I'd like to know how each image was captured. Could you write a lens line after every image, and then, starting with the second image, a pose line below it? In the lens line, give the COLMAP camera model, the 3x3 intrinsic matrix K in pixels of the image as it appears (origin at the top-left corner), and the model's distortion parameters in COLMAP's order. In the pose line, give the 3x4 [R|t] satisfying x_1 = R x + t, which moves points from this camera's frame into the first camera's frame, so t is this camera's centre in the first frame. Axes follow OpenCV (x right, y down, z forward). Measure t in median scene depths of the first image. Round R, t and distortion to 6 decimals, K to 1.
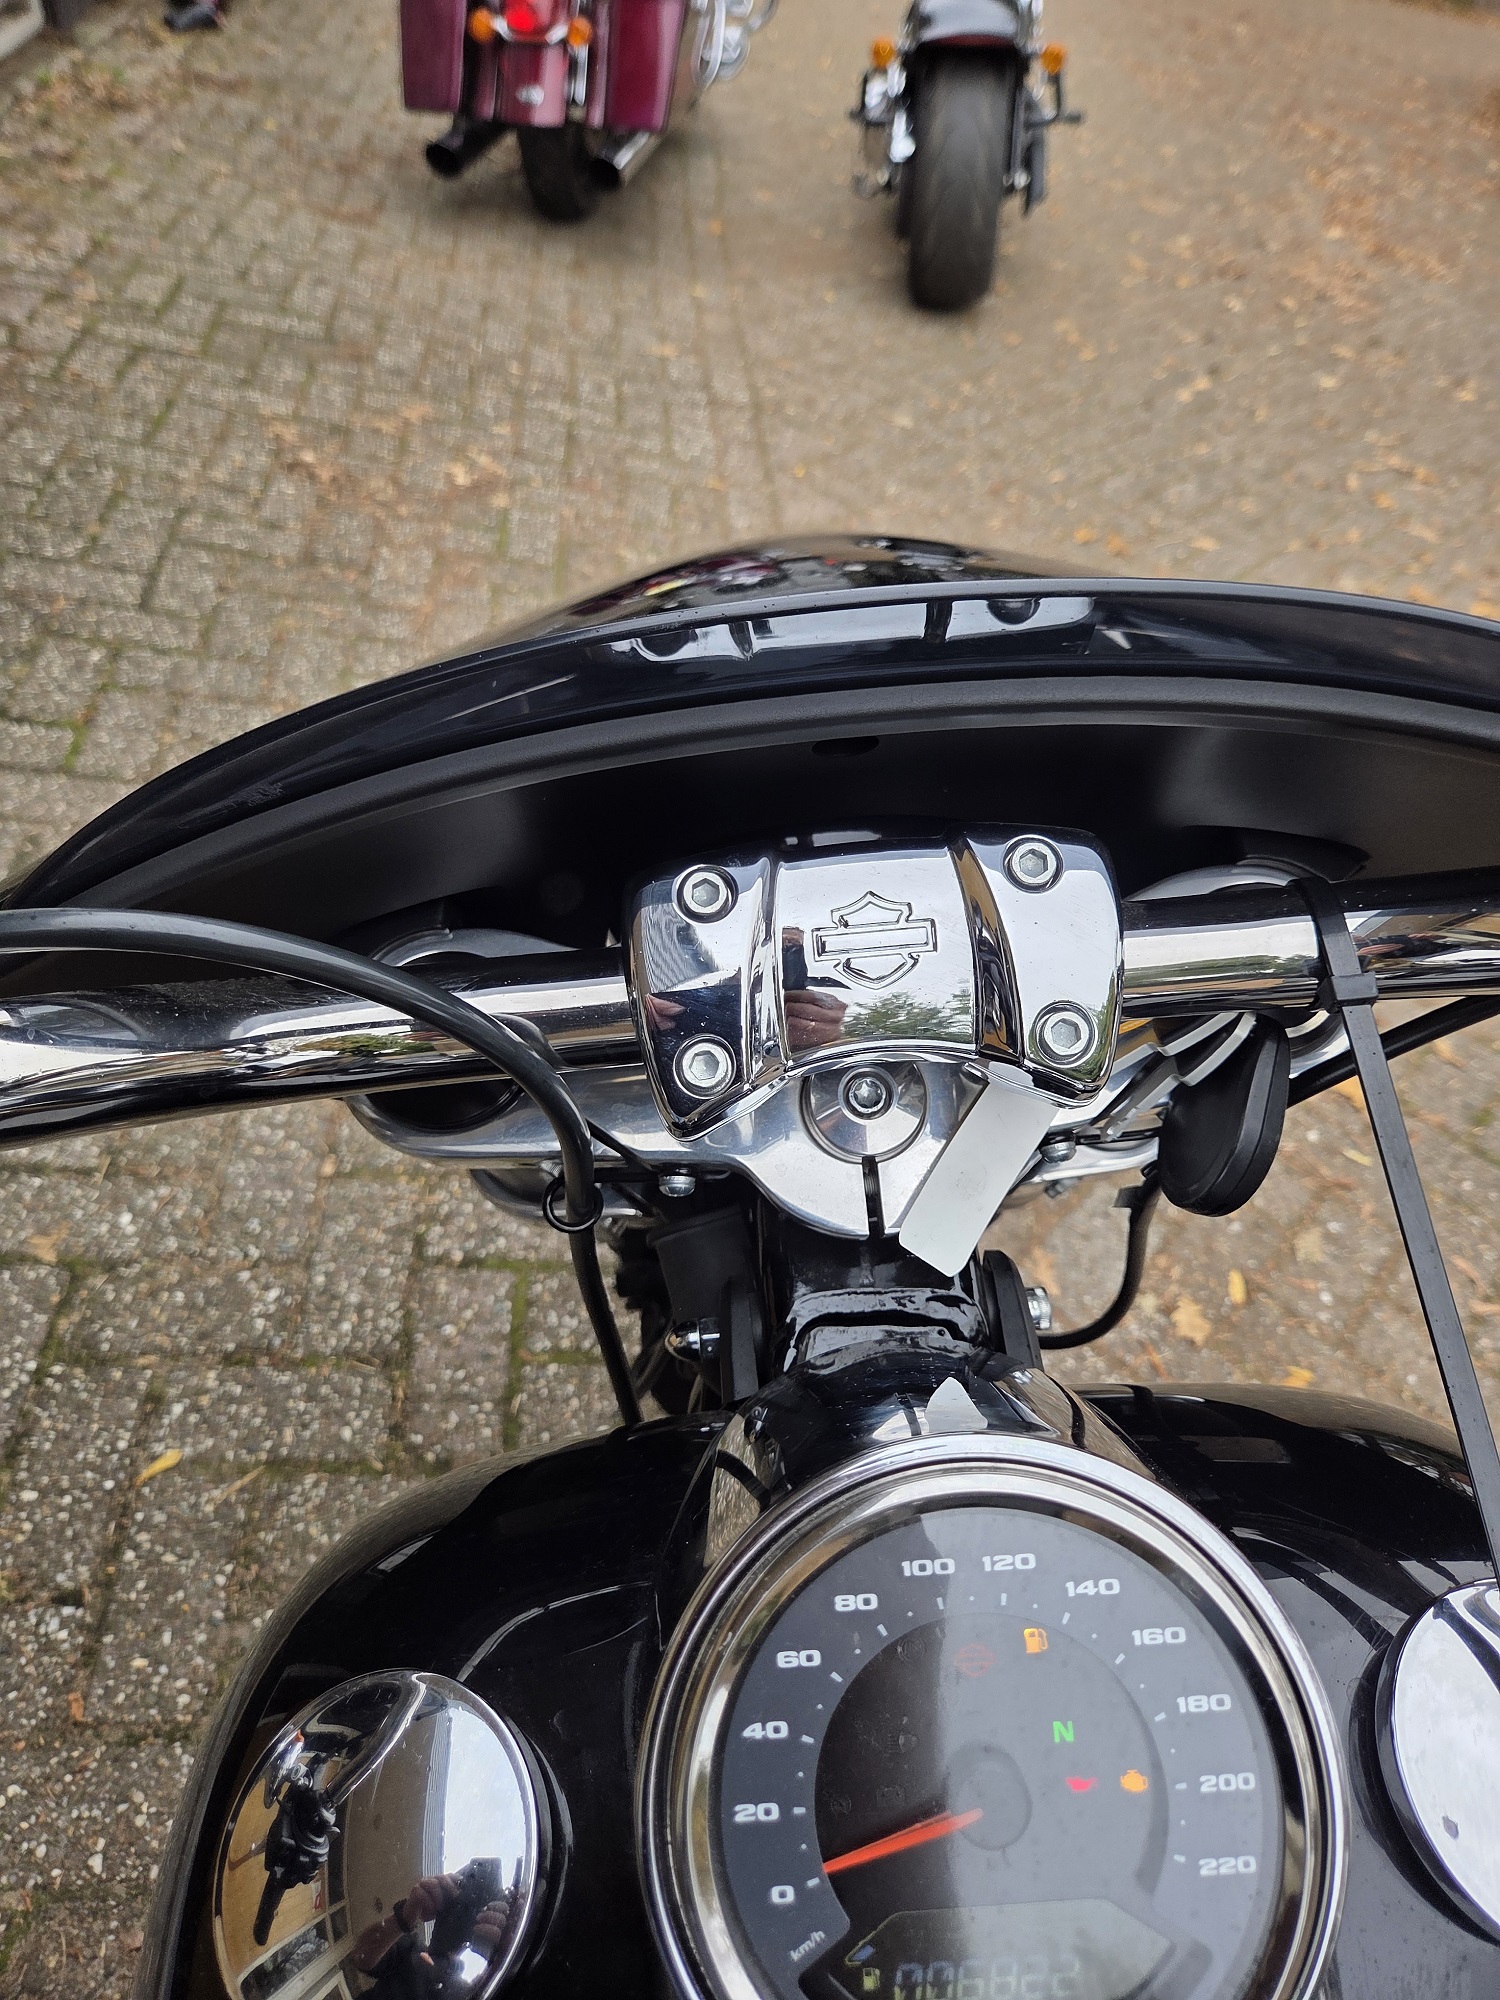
lens RADIAL K [[1356.1, 0, 771.4], [0, 1356.1, 966.5], [0, 0, 1]] dist [0.047208, -0.047625]
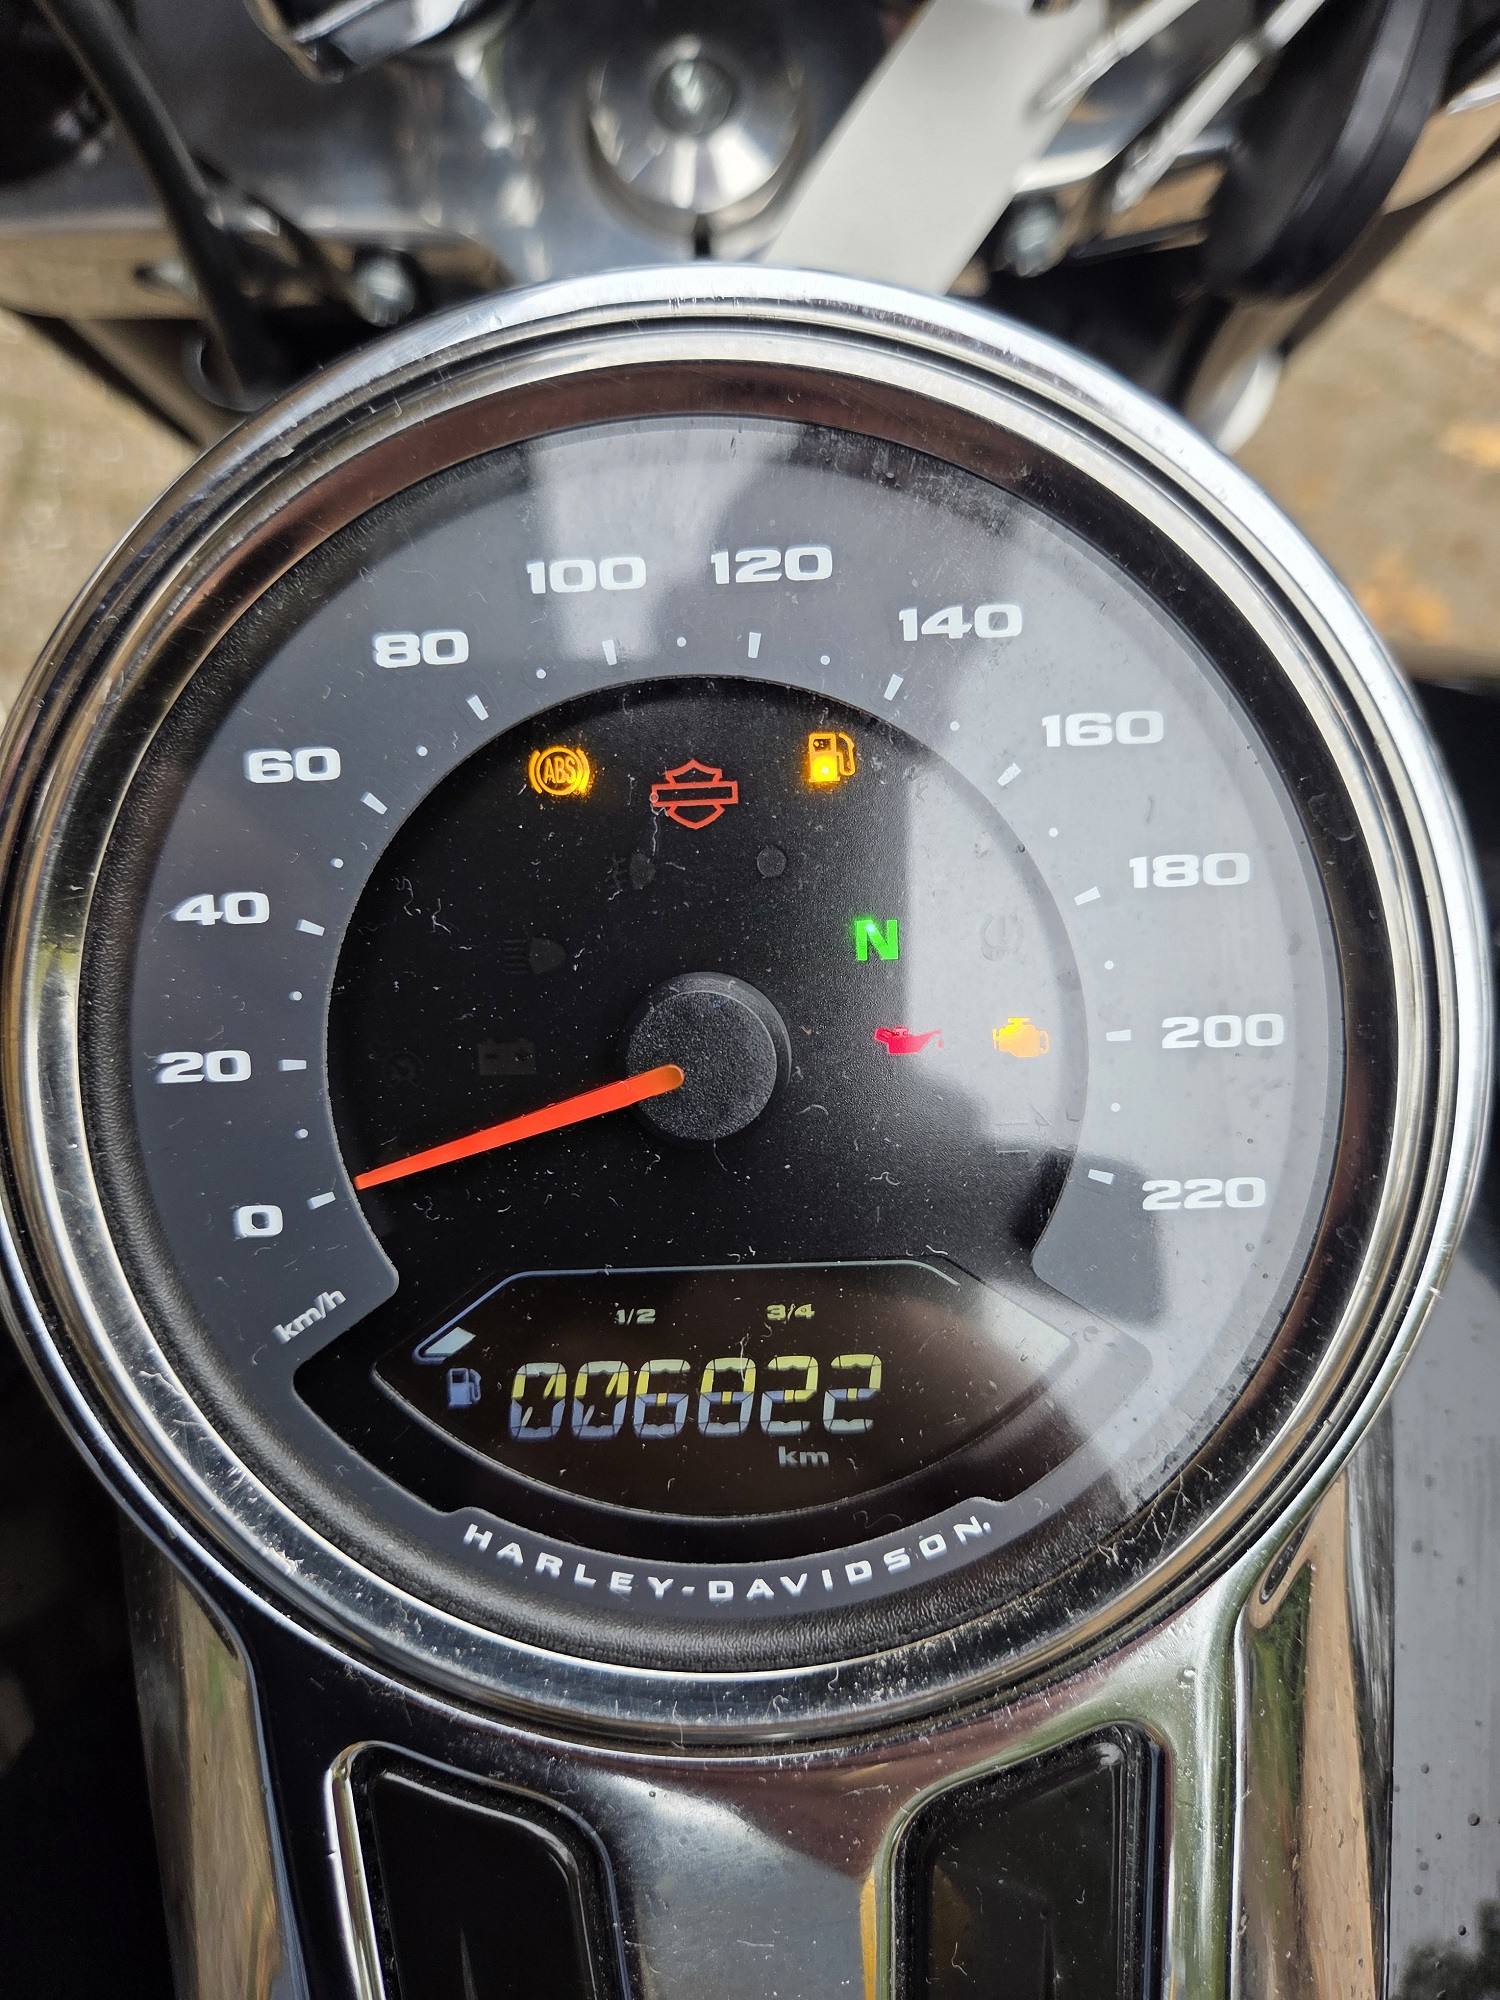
lens RADIAL K [[1398.6, 0, 744.6], [0, 1398.6, 976.3], [0, 0, 1]] dist [-0.000329, 0.001913]
pose [[0.999282, 0.026642, -0.026921, 0.038841], [-0.018117, 0.960416, 0.277981, 0.094127], [0.033262, -0.277293, 0.960209, 0.115867]]
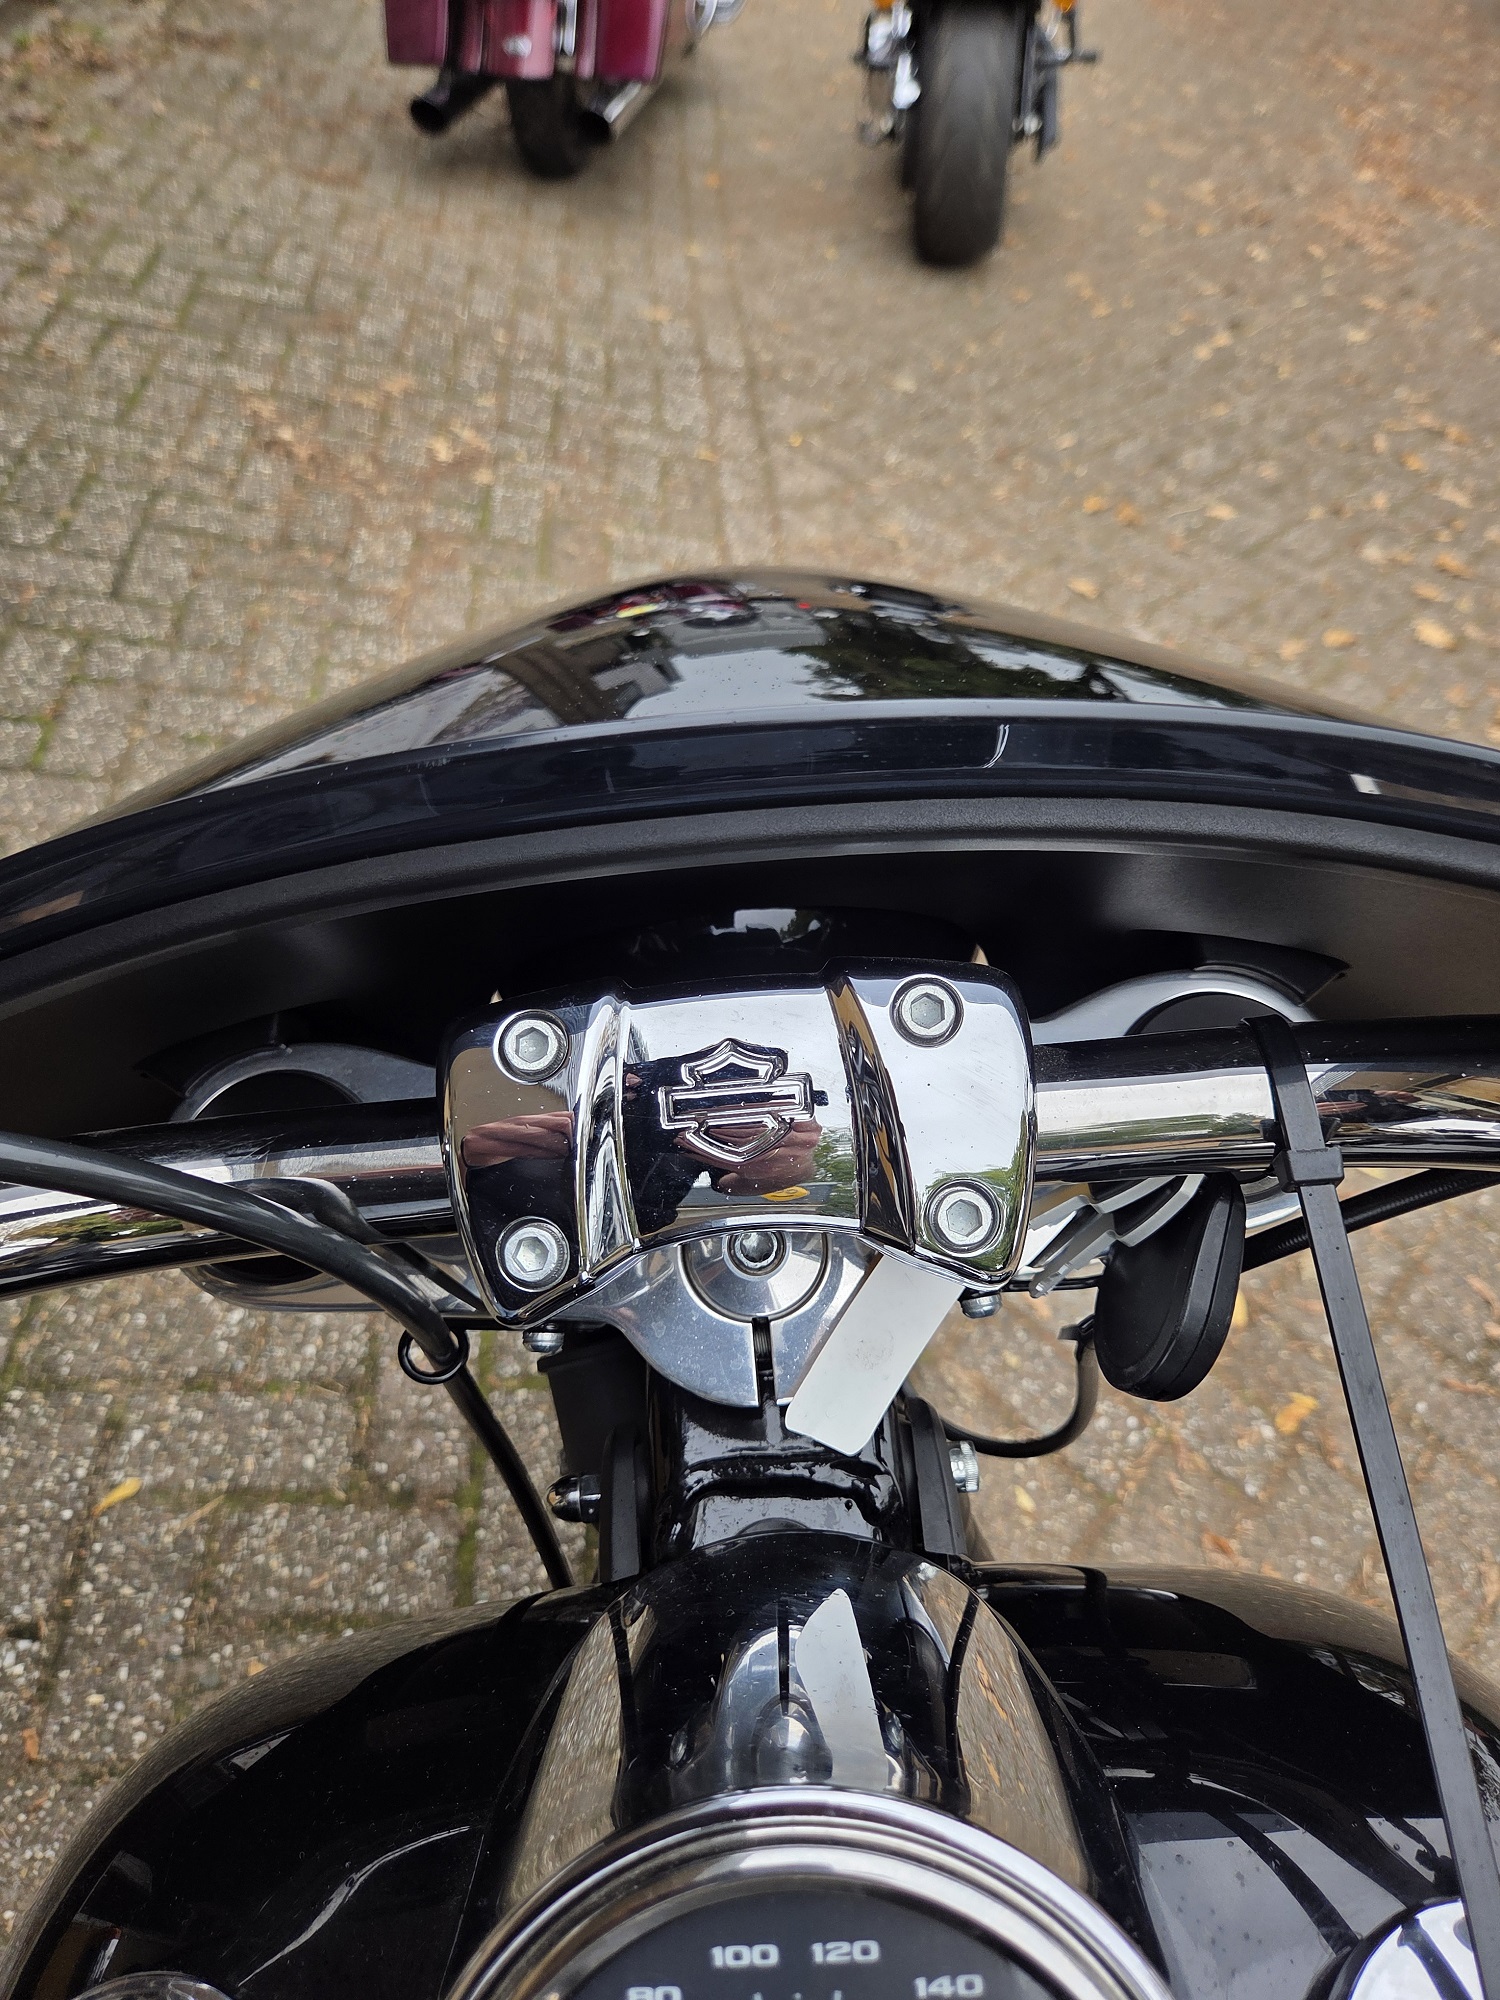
lens RADIAL K [[1360.5, 0, 743.0], [0, 1360.5, 986.8], [0, 0, 1]] dist [0.038900, -0.040271]
pose [[0.999484, -0.000459, -0.032109, 0.030071], [0.001715, 0.999234, 0.039096, -0.034472], [0.032066, -0.039131, 0.998719, 0.046690]]
